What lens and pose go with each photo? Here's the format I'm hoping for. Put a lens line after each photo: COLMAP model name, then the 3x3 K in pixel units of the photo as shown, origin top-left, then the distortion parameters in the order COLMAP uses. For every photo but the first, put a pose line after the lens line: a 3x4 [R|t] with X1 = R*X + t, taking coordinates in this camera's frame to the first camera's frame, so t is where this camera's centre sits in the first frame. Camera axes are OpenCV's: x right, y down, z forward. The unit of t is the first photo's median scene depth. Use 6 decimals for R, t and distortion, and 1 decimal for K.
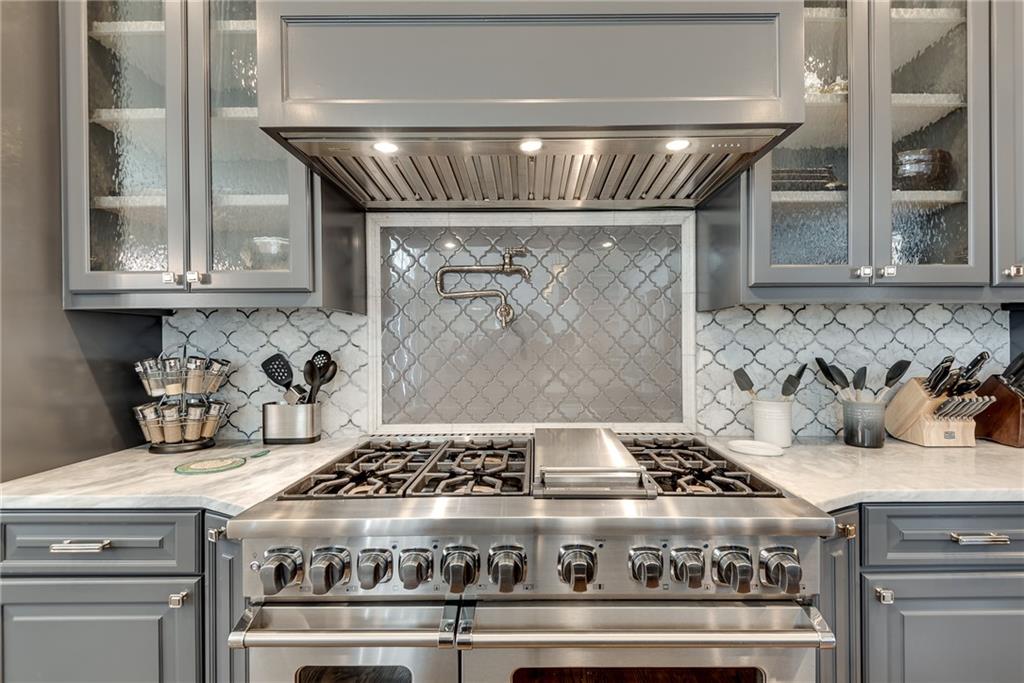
lens RADIAL K [[471.9, 0, 532.0], [0, 471.9, 343.9], [0, 0, 1]] dist [0.022834, -0.013309]
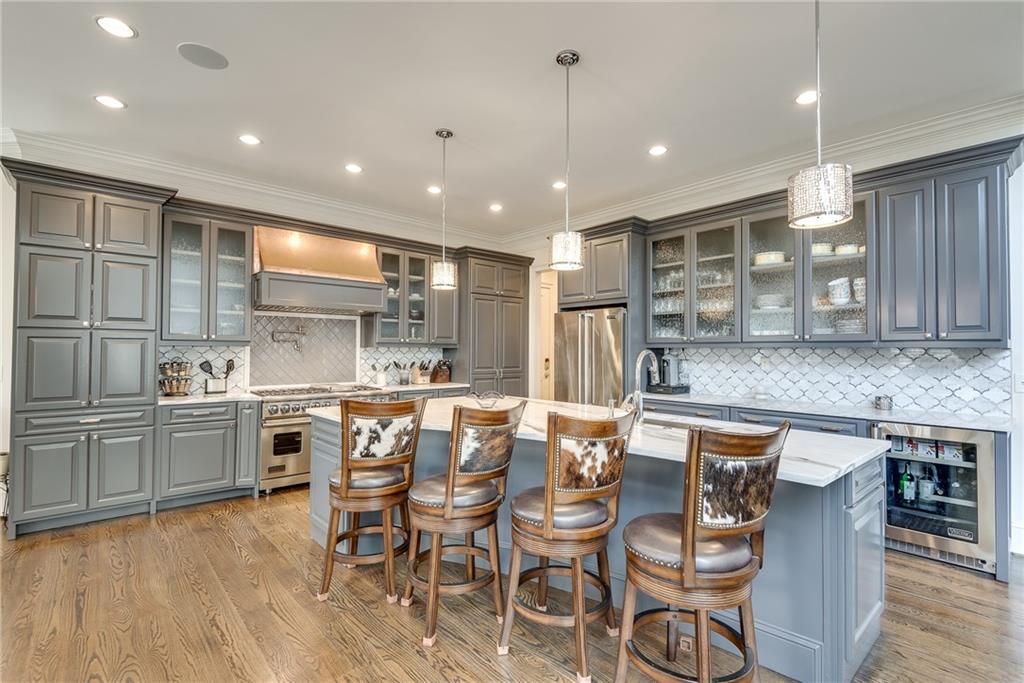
lens RADIAL K [[471.9, 0, 516.5], [0, 471.9, 342.8], [0, 0, 1]] dist [0.022834, -0.013309]
pose [[0.737528, 0.021632, 0.674970, -1.099160], [0.000602, 0.999465, -0.032690, 0.008561], [-0.675316, 0.024516, 0.737121, -2.209533]]
